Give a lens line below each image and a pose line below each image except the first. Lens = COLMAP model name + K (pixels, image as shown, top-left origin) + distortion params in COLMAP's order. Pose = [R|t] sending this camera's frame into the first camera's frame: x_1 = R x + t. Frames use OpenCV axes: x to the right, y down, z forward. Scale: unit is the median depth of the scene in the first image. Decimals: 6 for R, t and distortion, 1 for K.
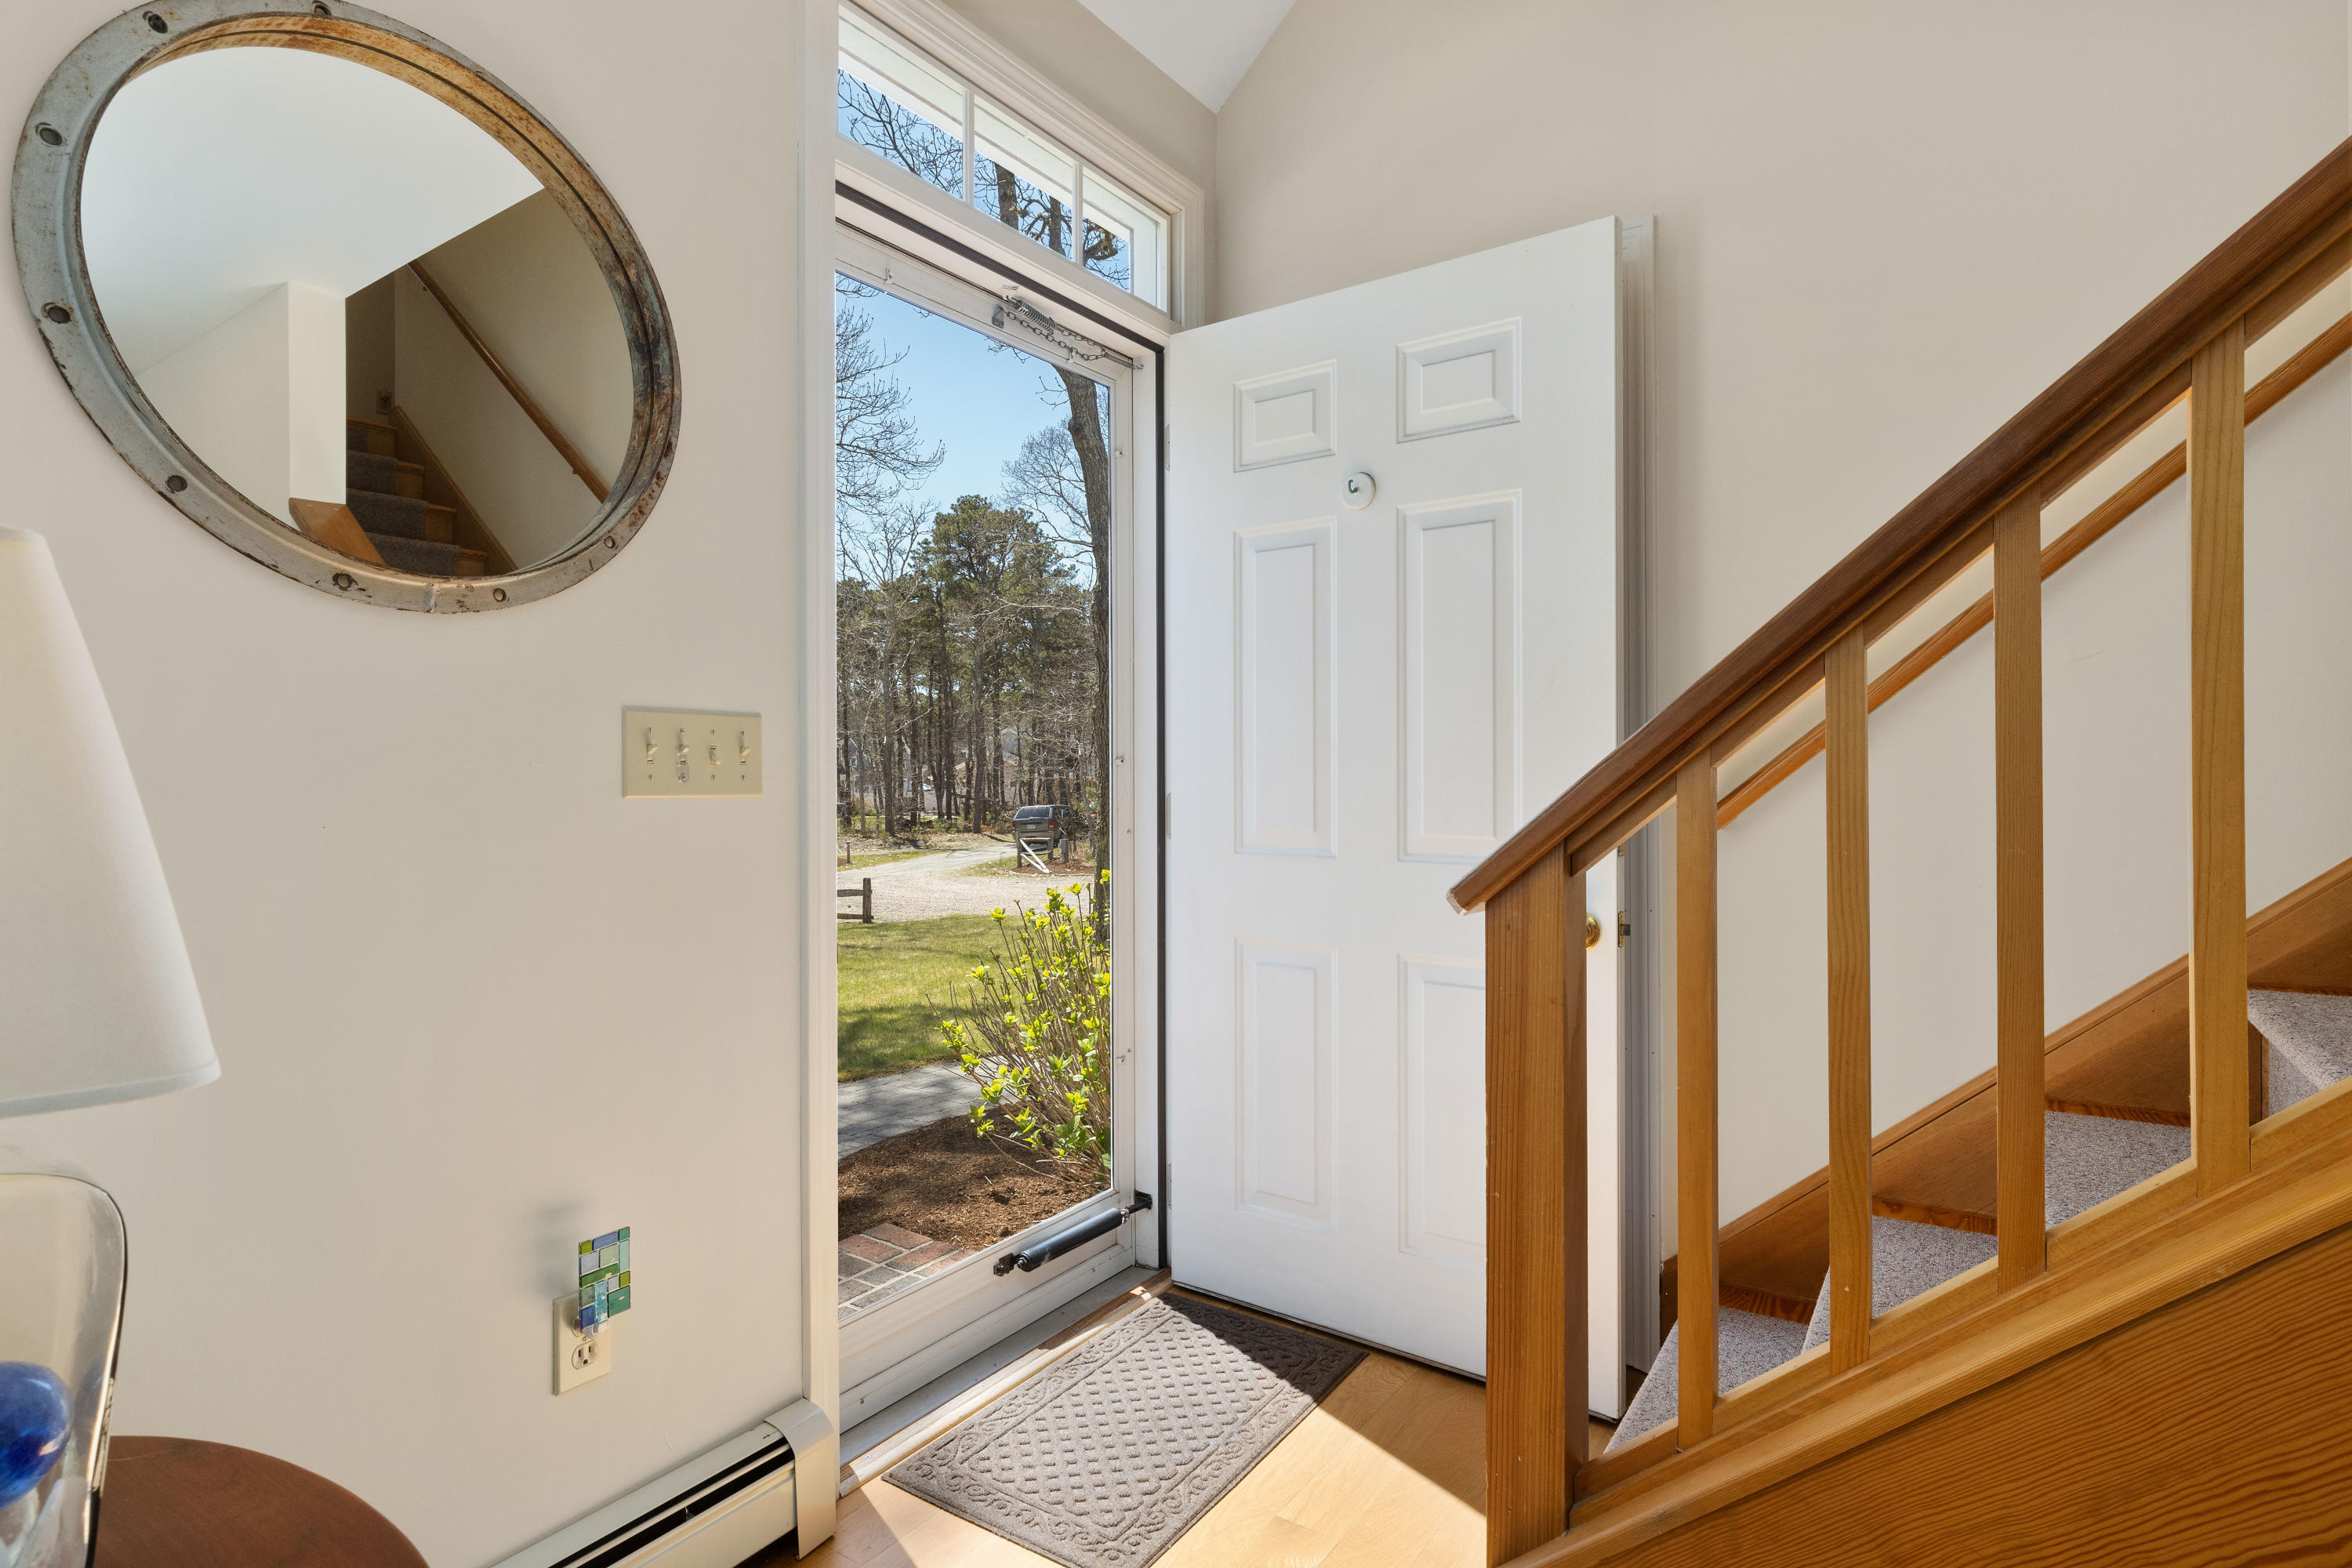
lens RADIAL K [[1188.5, 0, 1176.0], [0, 1188.5, 784.0], [0, 0, 1]] dist [-0.000182, -0.000461]
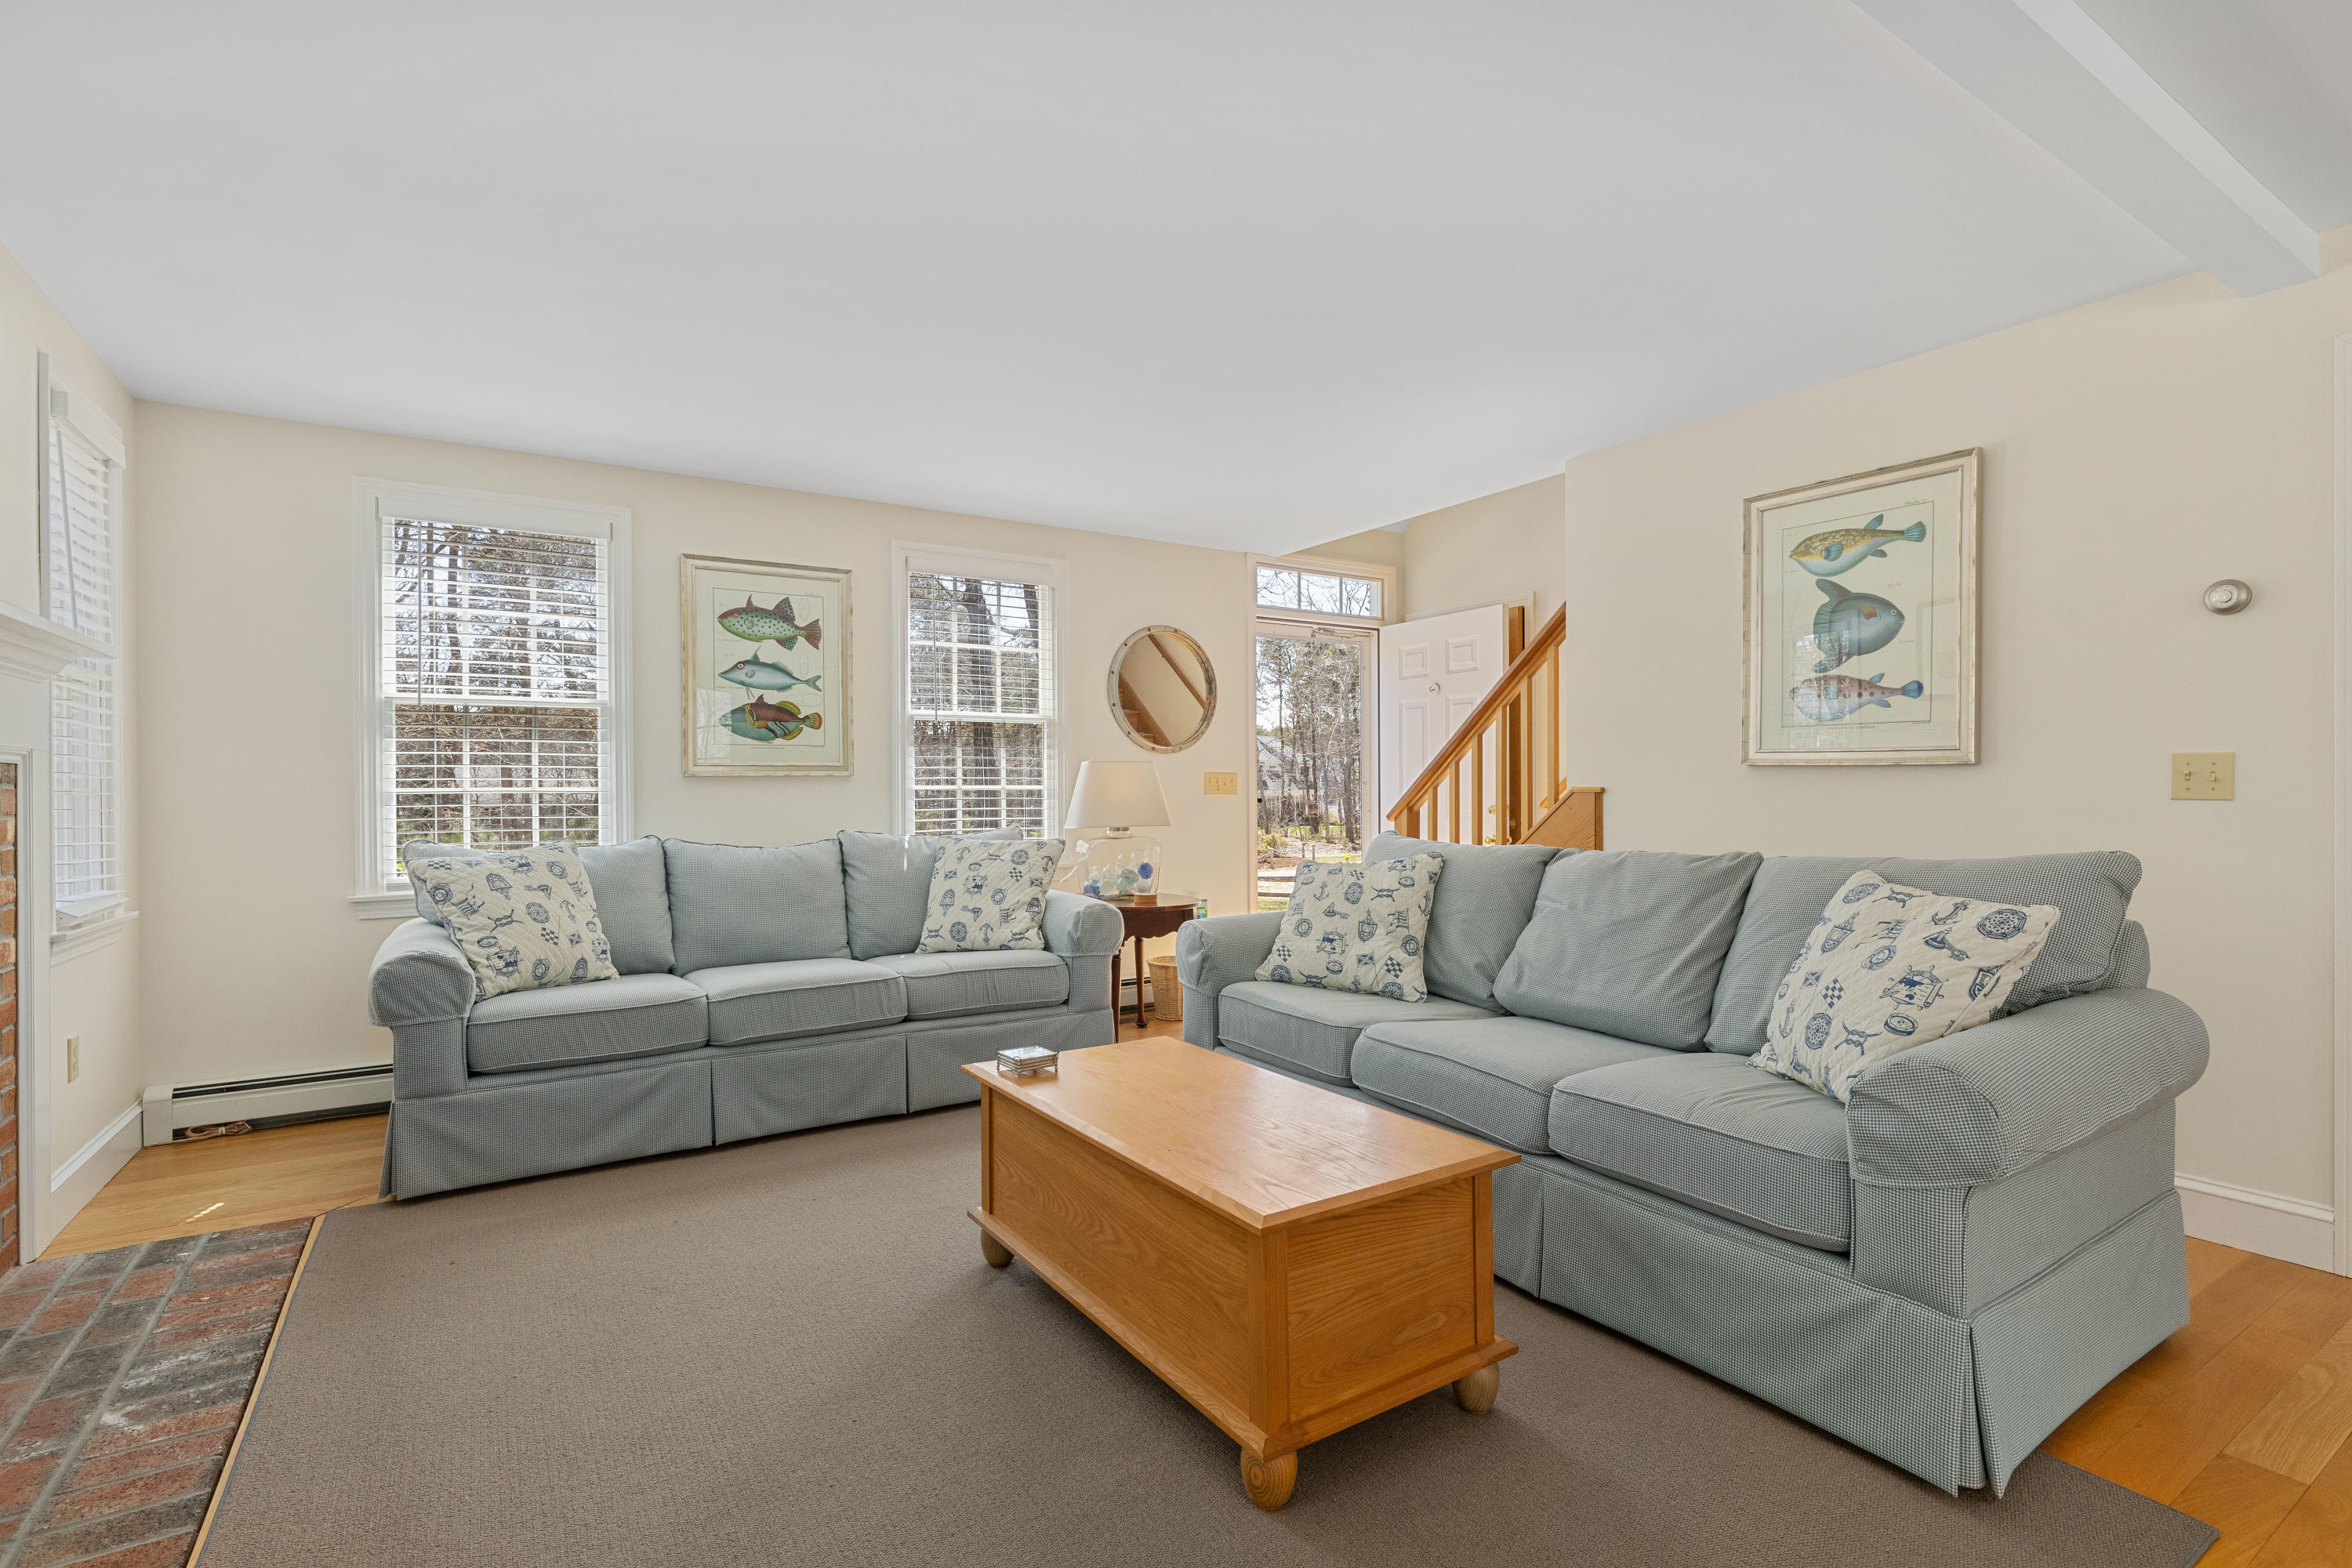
lens RADIAL K [[1084.7, 0, 1176.0], [0, 1084.7, 784.0], [0, 0, 1]] dist [0.000187, -0.007936]
pose [[0.920955, -0.005521, -0.389629, 0.324845], [0.000409, 0.999913, -0.013201, 0.007432], [0.389668, 0.011998, 0.920877, -0.897271]]
